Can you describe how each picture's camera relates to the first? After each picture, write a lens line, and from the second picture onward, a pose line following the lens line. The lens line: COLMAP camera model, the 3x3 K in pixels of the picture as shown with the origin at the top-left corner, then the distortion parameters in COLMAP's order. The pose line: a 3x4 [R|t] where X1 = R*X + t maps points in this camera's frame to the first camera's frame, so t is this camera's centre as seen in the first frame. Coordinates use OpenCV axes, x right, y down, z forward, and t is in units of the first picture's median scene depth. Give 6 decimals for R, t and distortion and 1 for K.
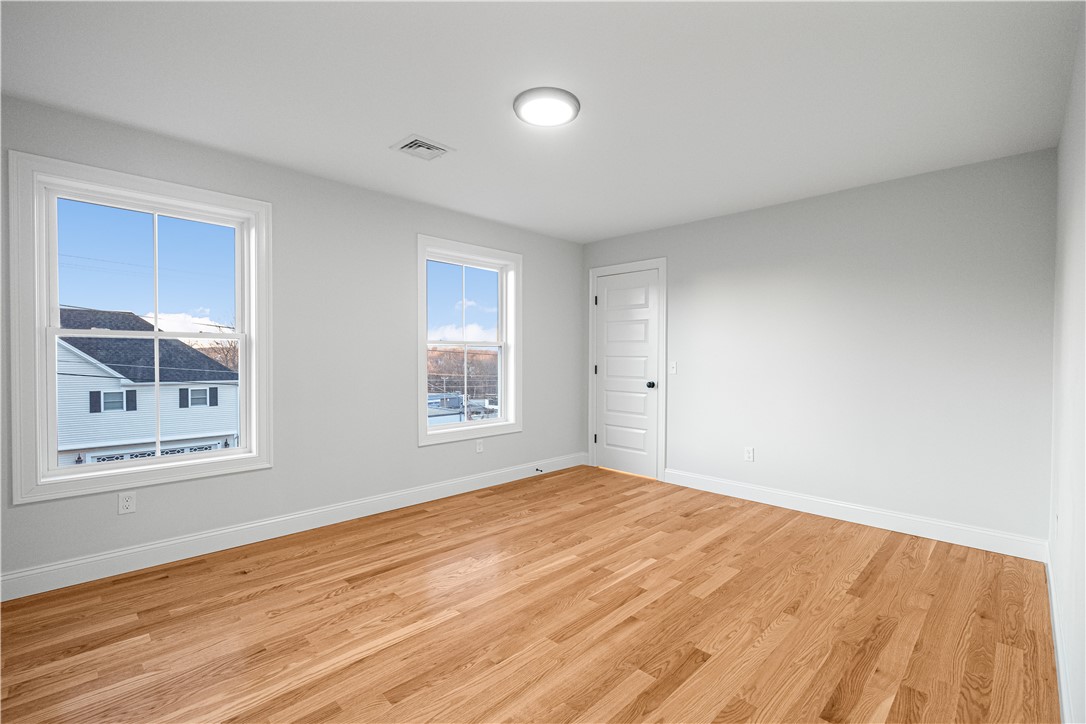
lens RADIAL K [[479.8, 0, 552.5], [0, 479.8, 364.1], [0, 0, 1]] dist [-0.005006, 0.000328]
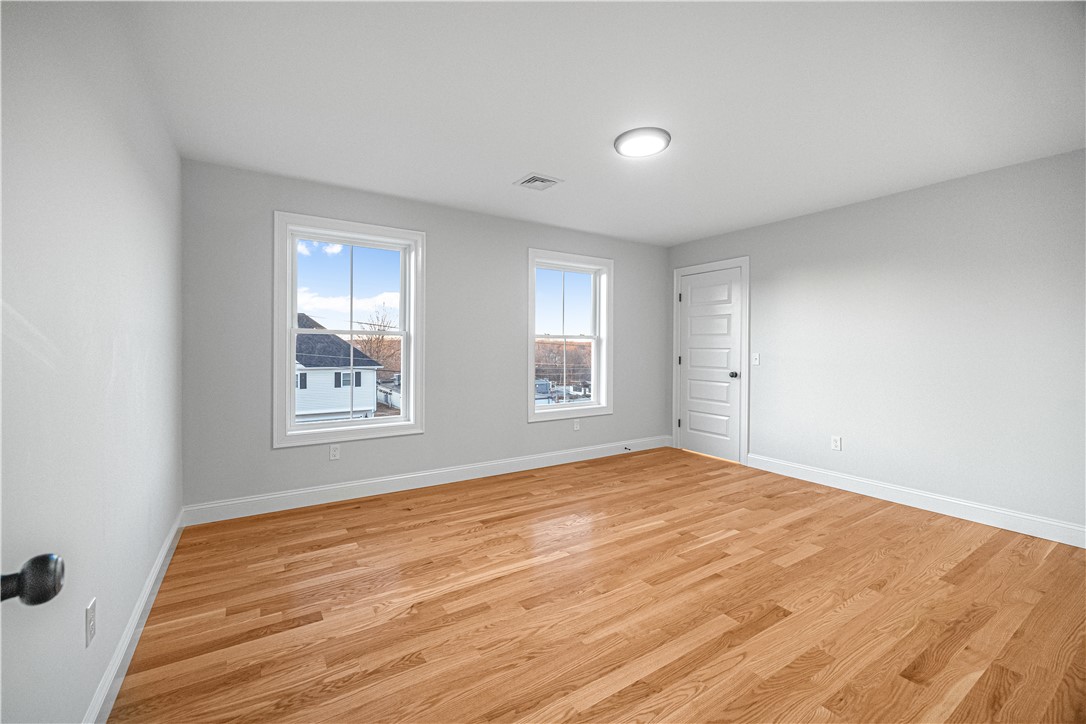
lens RADIAL K [[441.3, 0, 532.2], [0, 441.3, 351.0], [0, 0, 1]] dist [0.003798, 0.000559]
pose [[0.974952, 0.003624, -0.222387, -0.029688], [-0.005422, 0.999957, -0.007476, -0.001433], [0.222351, 0.008495, 0.974930, -0.128237]]
